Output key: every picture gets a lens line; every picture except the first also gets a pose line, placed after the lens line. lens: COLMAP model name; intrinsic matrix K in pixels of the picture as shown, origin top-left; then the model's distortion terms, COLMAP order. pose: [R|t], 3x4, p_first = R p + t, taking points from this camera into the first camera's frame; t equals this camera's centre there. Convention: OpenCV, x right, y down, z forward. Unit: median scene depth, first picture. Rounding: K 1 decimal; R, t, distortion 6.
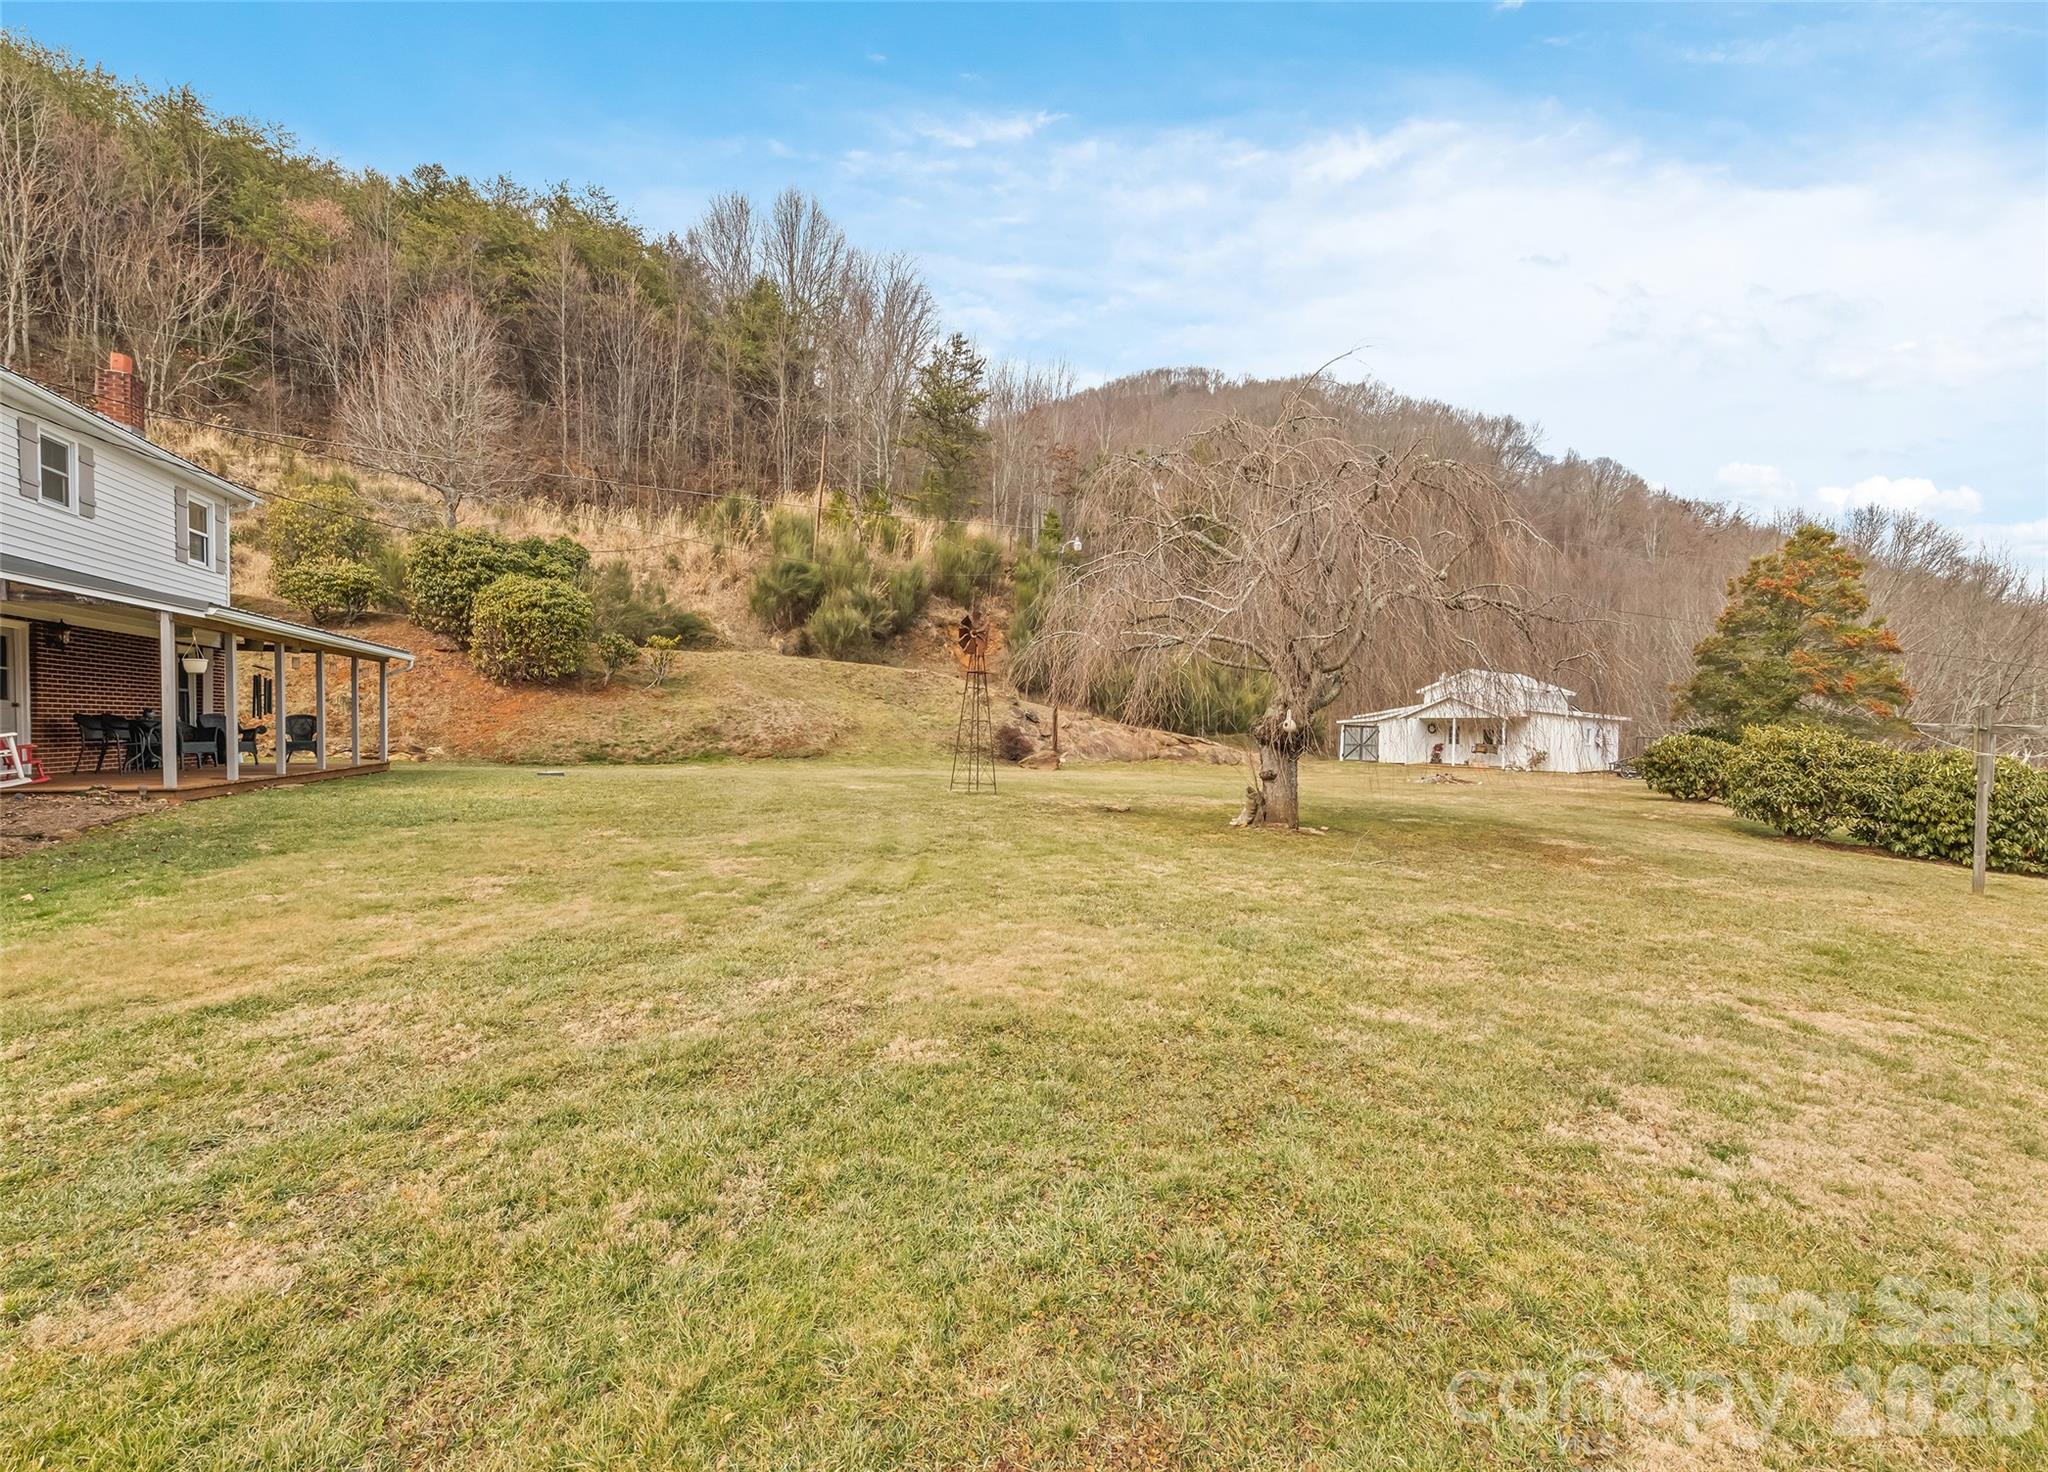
lens RADIAL K [[817.9, 0, 1069.8], [0, 817.9, 748.3], [0, 0, 1]] dist [0.001767, 0.000326]
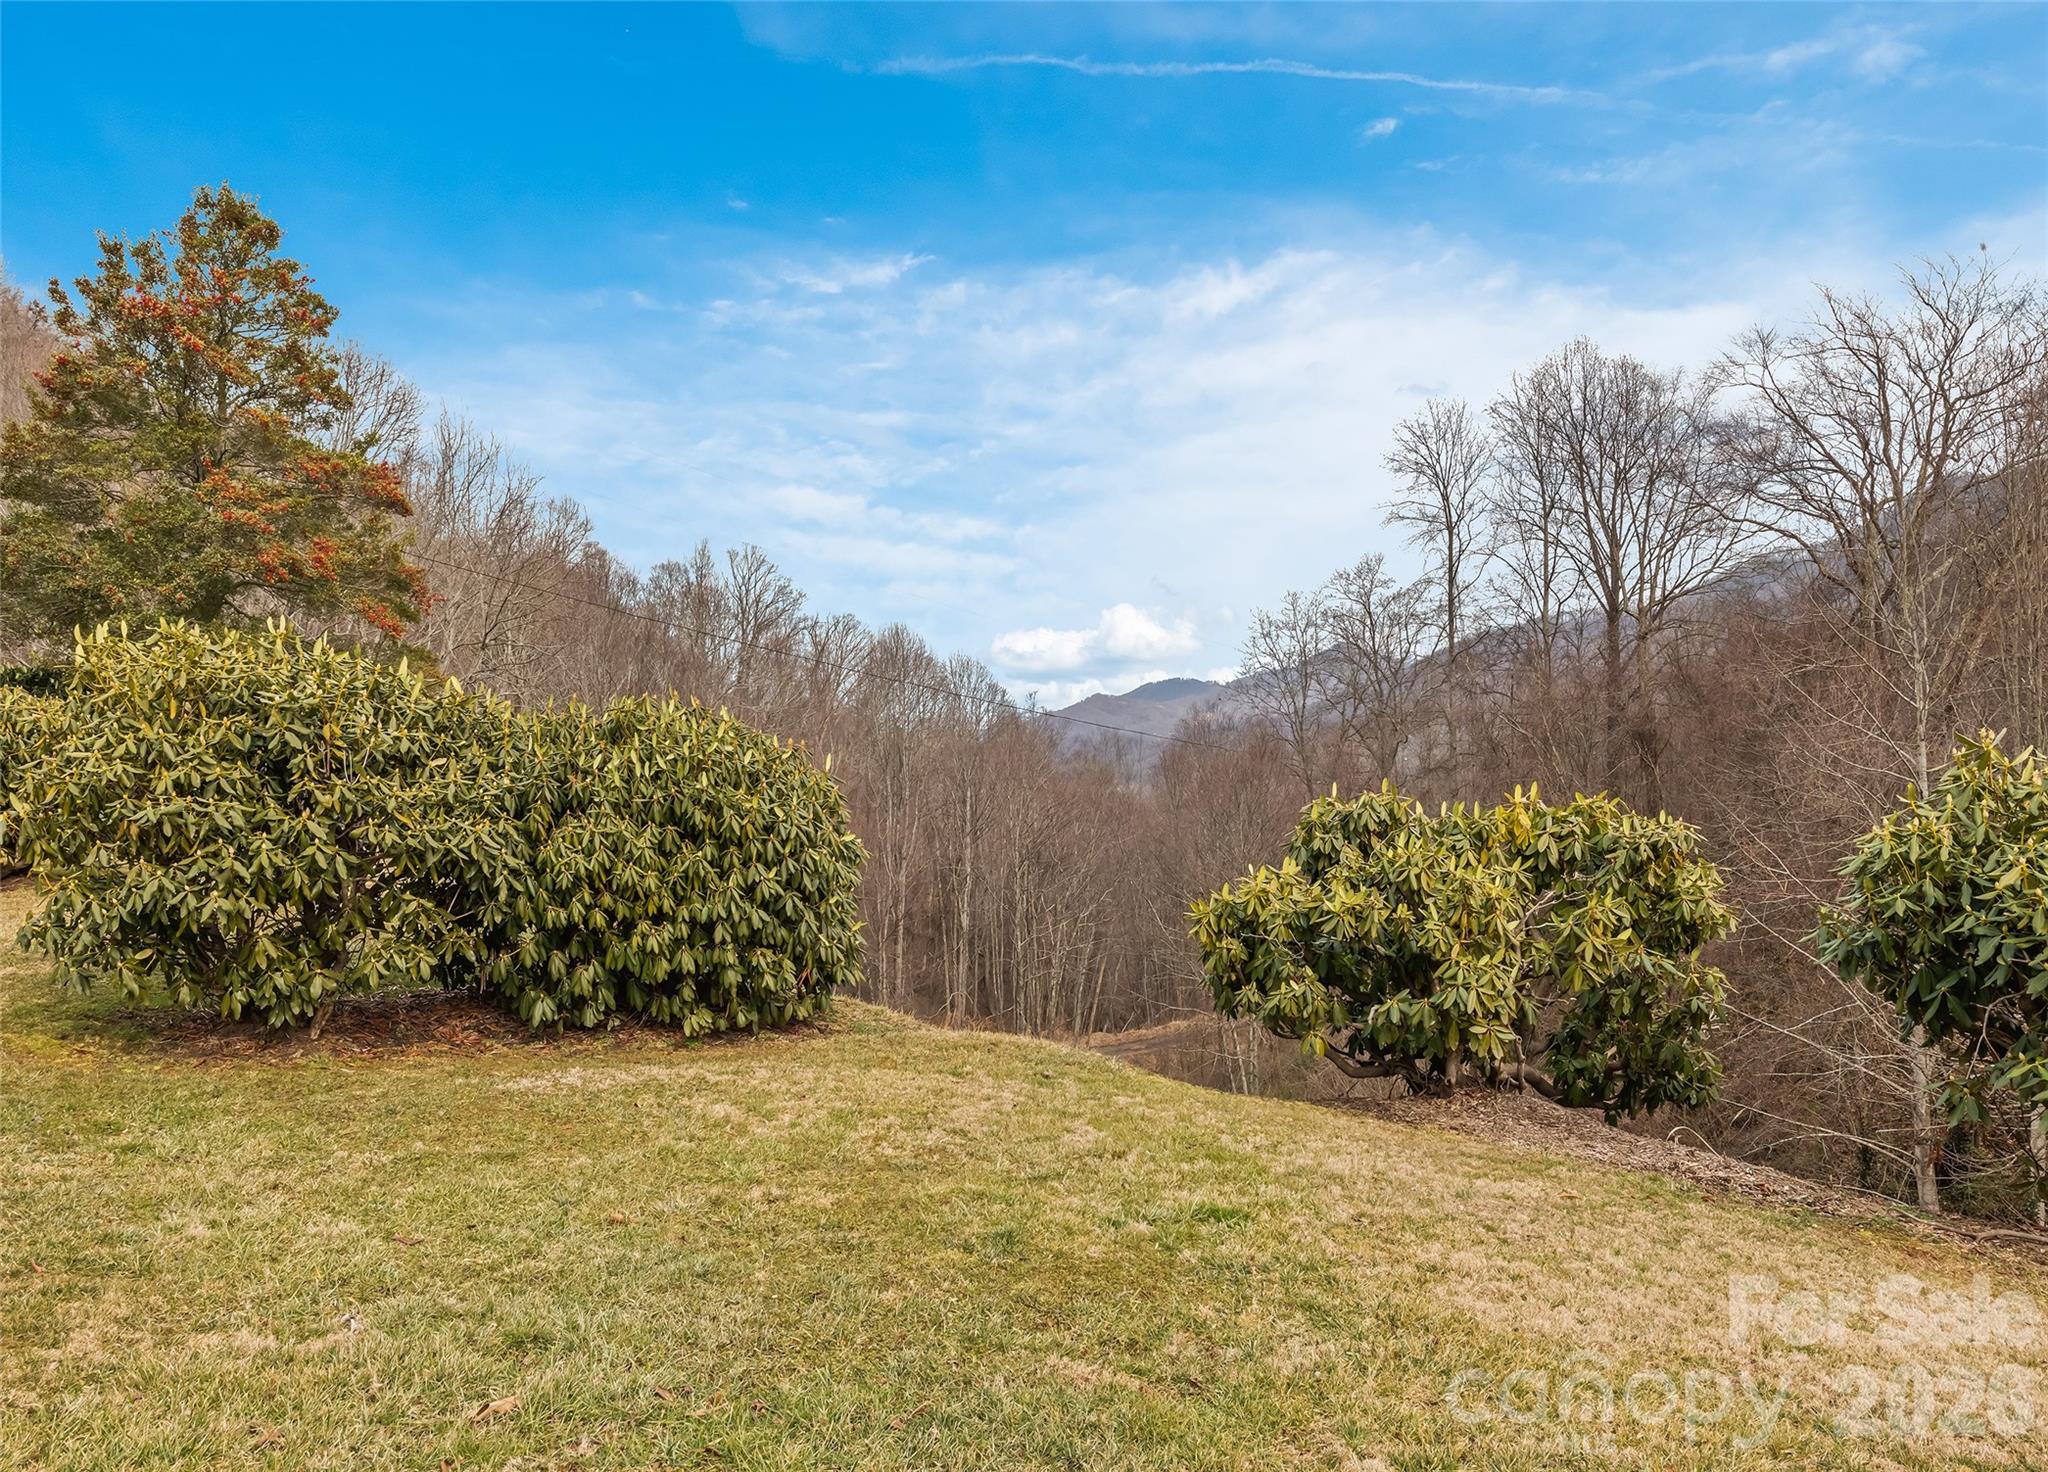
lens RADIAL K [[1429.0, 0, 1023.8], [0, 1429.0, 760.1], [0, 0, 1]] dist [-0.001858, -0.002031]
pose [[0.325208, -0.064096, 0.943468, 0.556589], [0.033219, 0.997859, 0.056341, -0.001363], [-0.945059, 0.013018, 0.326641, 0.642877]]
